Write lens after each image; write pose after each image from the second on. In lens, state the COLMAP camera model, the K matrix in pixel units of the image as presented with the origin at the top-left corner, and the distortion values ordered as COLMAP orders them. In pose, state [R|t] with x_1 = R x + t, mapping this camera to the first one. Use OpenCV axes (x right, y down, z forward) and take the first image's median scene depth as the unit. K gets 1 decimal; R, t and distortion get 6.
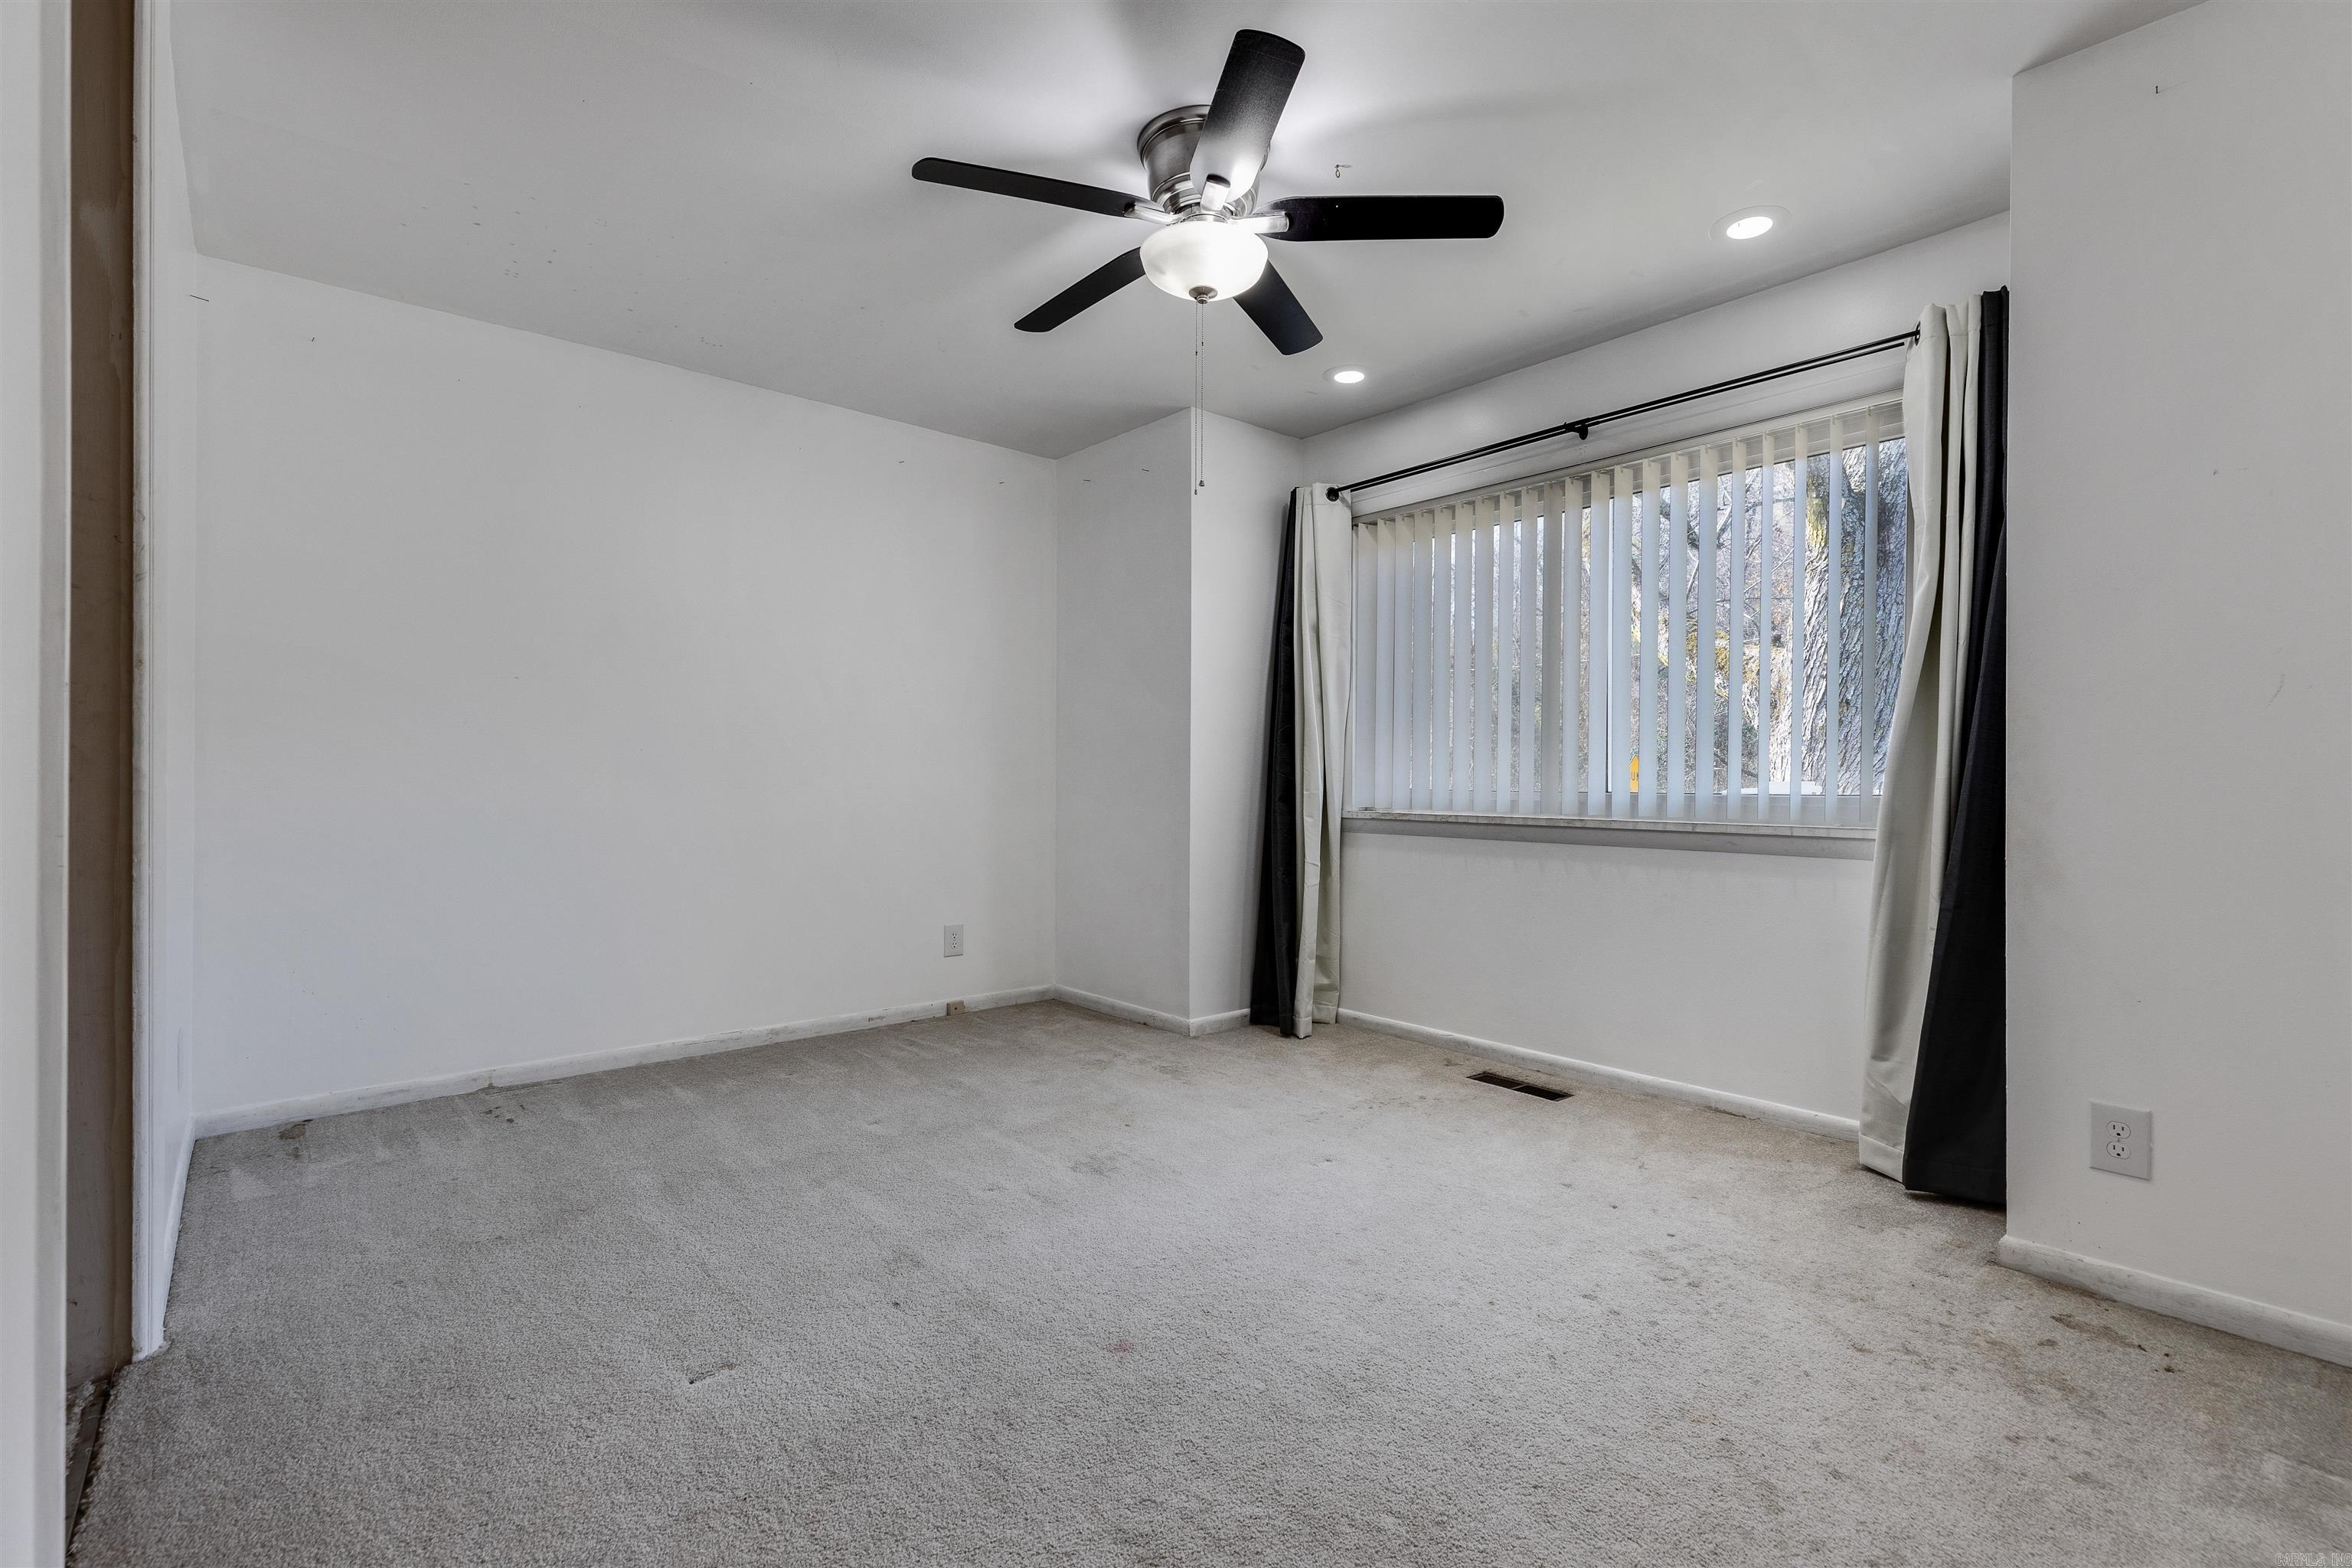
lens RADIAL K [[1073.3, 0, 1182.8], [0, 1073.3, 787.3], [0, 0, 1]] dist [0.004705, 0.000841]
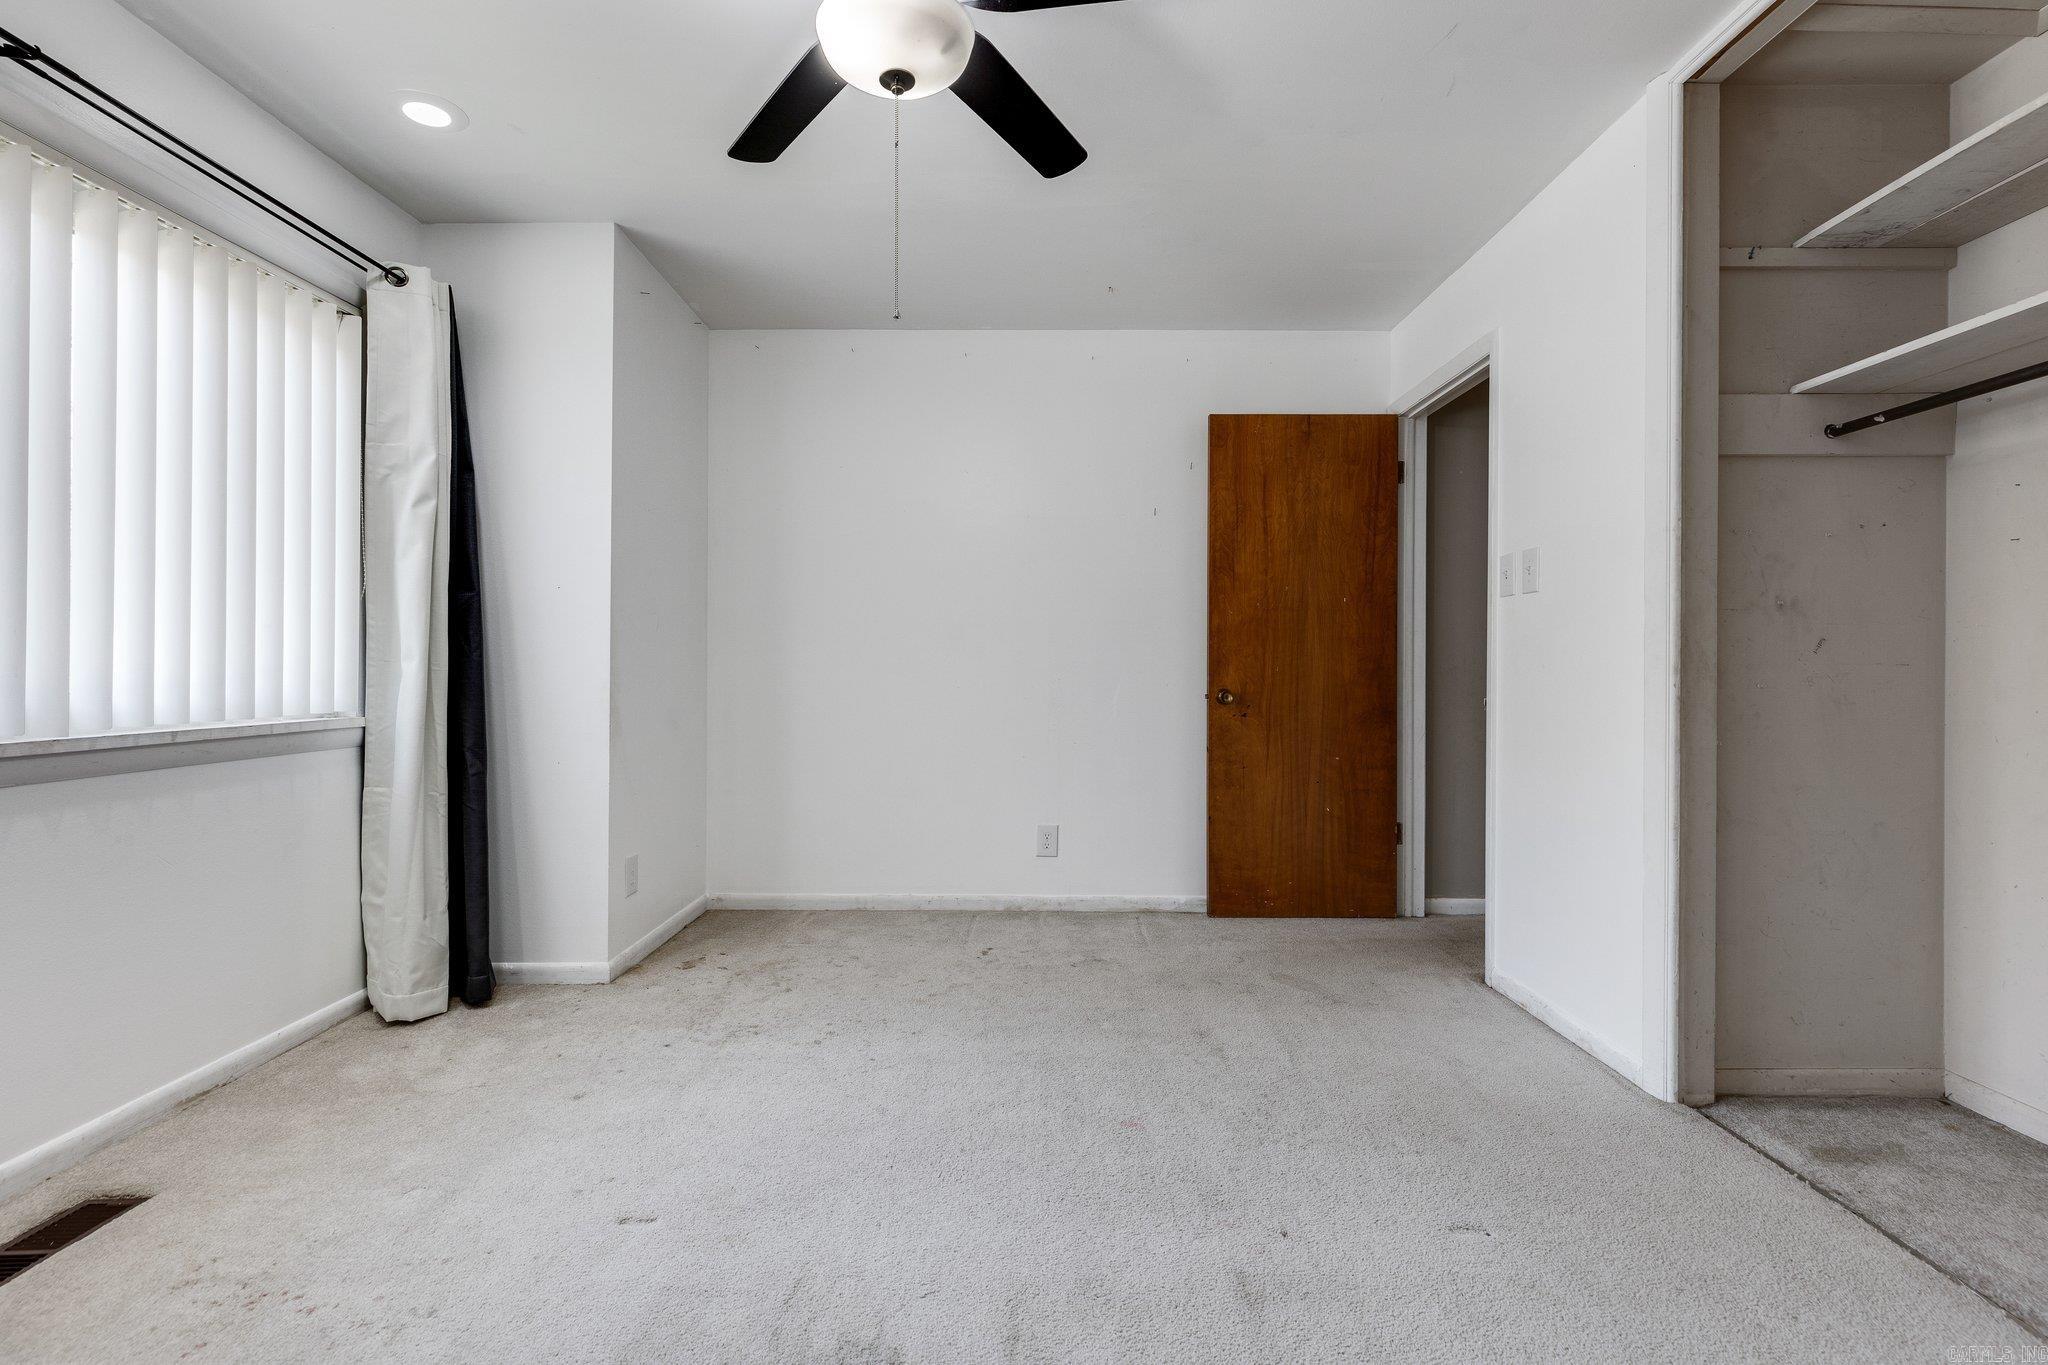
lens RADIAL K [[934.5, 0, 1026.4], [0, 934.5, 674.9], [0, 0, 1]] dist [0.004705, 0.000841]
pose [[-0.769602, 0.001430, 0.638522, -0.558475], [0.004313, 0.999986, 0.002959, -0.002242], [-0.638509, 0.005031, -0.769598, 1.632990]]
